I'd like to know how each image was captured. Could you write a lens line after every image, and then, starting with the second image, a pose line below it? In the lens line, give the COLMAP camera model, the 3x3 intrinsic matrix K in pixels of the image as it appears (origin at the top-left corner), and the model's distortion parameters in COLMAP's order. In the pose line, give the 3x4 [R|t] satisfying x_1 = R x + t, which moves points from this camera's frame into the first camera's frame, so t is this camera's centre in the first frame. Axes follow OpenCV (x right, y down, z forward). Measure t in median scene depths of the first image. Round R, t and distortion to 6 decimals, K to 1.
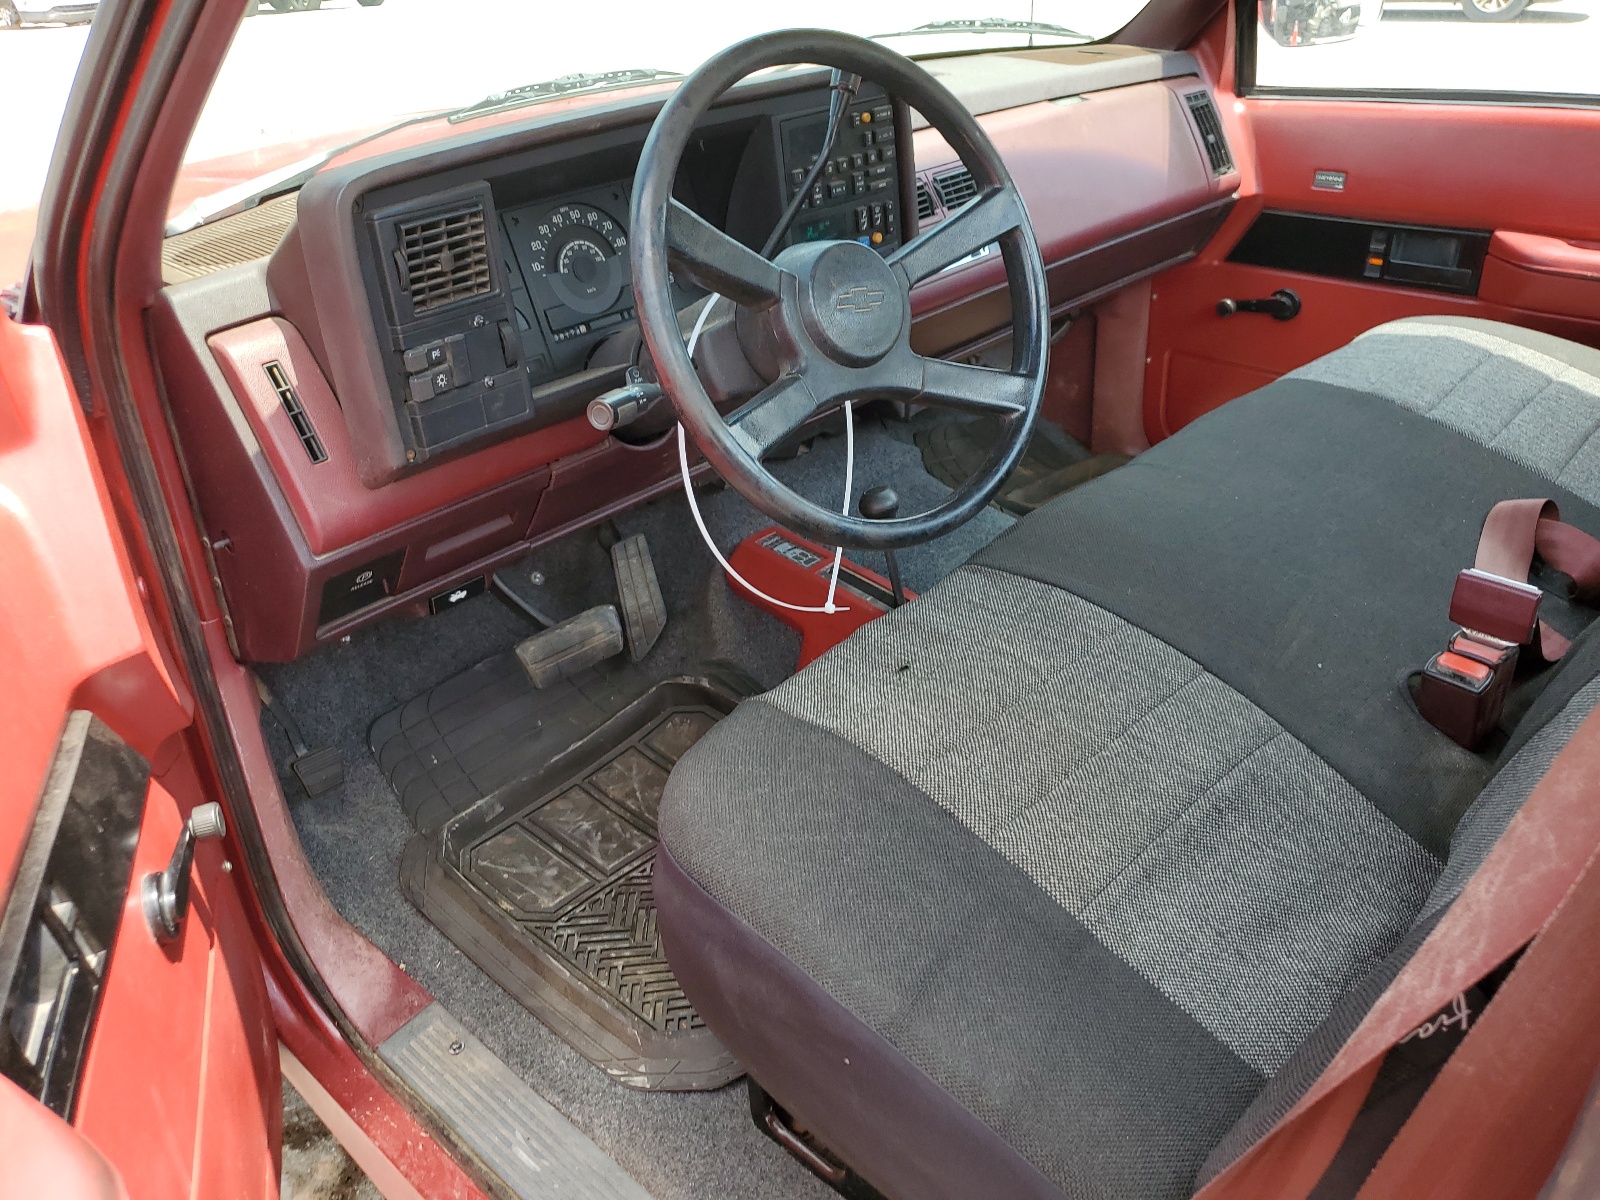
lens RADIAL K [[1294.5, 0, 800.0], [0, 1294.5, 600.0], [0, 0, 1]] dist [0.094836, -0.161816]
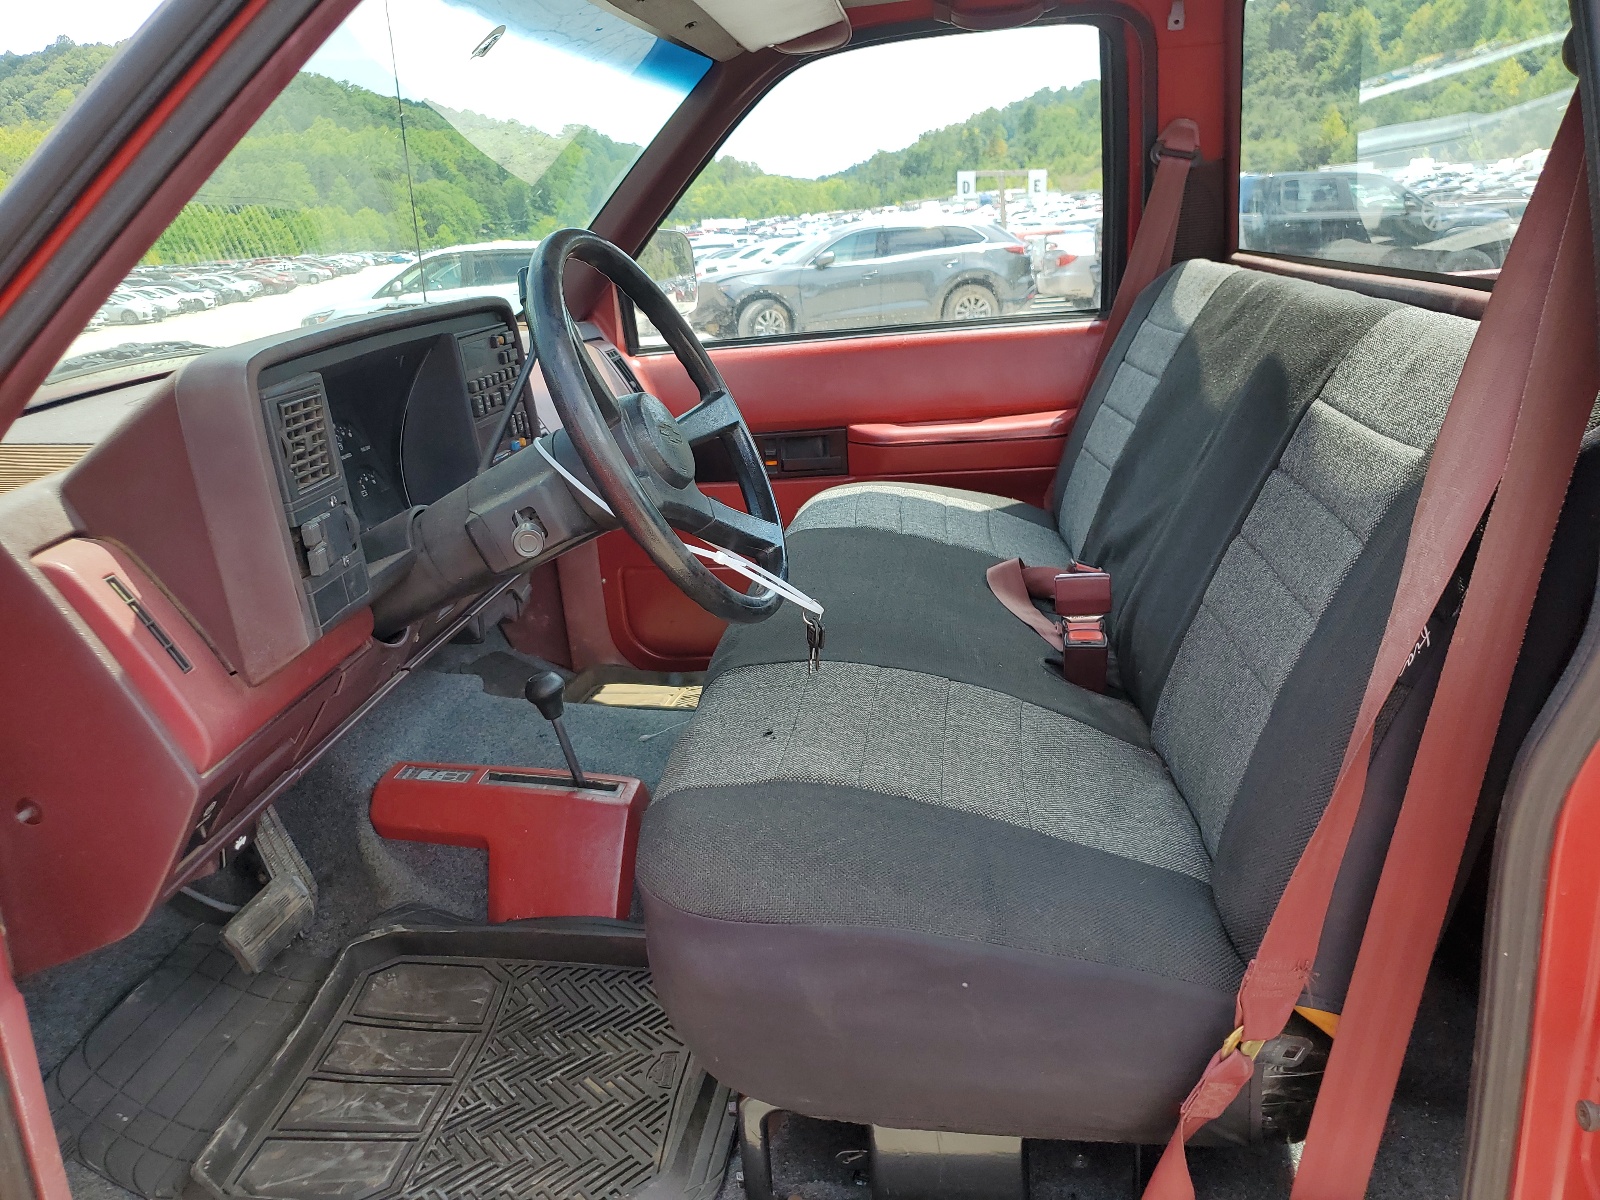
lens RADIAL K [[1326.9, 0, 800.0], [0, 1326.9, 600.0], [0, 0, 1]] dist [0.002893, 0.002531]
pose [[0.775004, -0.173136, 0.607777, -0.447328], [0.330388, 0.930843, -0.156126, 0.101615], [-0.538714, 0.321800, 0.778609, 0.024932]]
